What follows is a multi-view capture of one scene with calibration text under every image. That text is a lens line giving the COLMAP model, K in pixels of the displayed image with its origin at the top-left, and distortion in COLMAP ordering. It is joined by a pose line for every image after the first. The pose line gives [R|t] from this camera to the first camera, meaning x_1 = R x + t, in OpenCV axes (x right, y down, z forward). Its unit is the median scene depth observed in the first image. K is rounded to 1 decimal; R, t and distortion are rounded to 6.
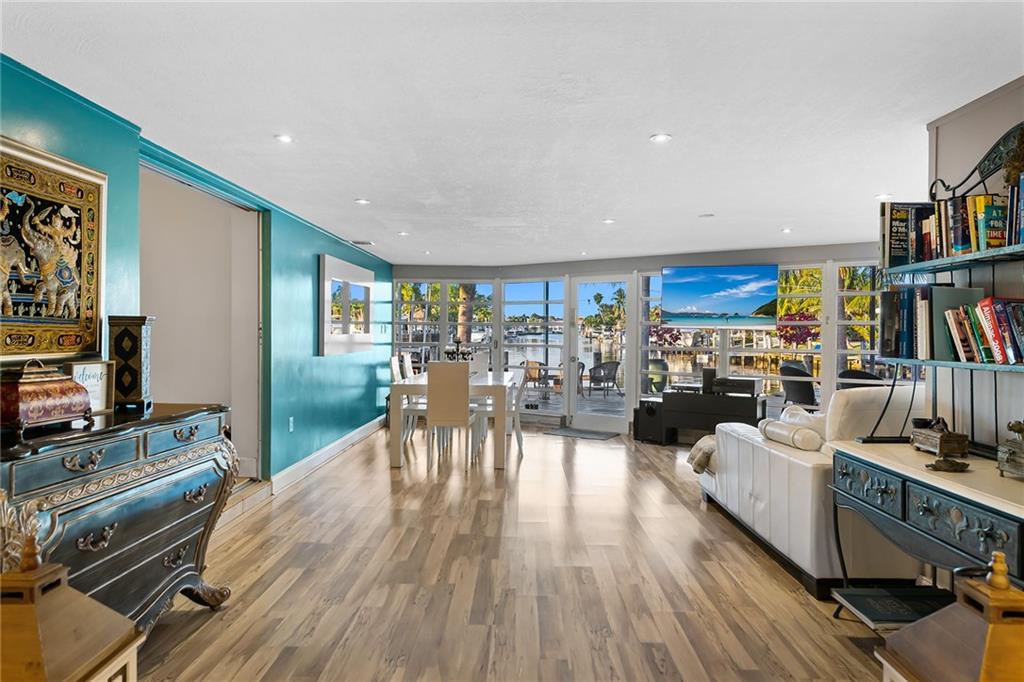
lens RADIAL K [[669.3, 0, 512.0], [0, 669.3, 341.0], [0, 0, 1]] dist [0.025465, 0.000223]
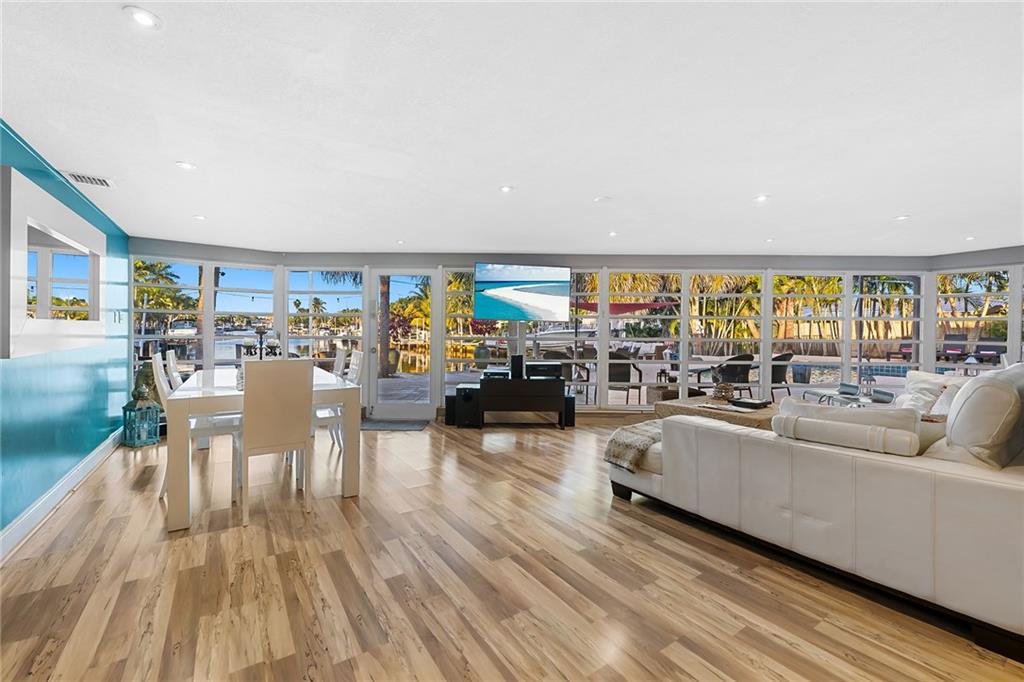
lens RADIAL K [[440.0, 0, 512.1], [0, 440.0, 333.4], [0, 0, 1]] dist [0.018277, -0.000235]
pose [[0.826591, -0.003031, 0.562796, -0.107053], [0.005652, 0.999980, -0.002916, 0.004747], [-0.562775, 0.005591, 0.826591, 0.324455]]
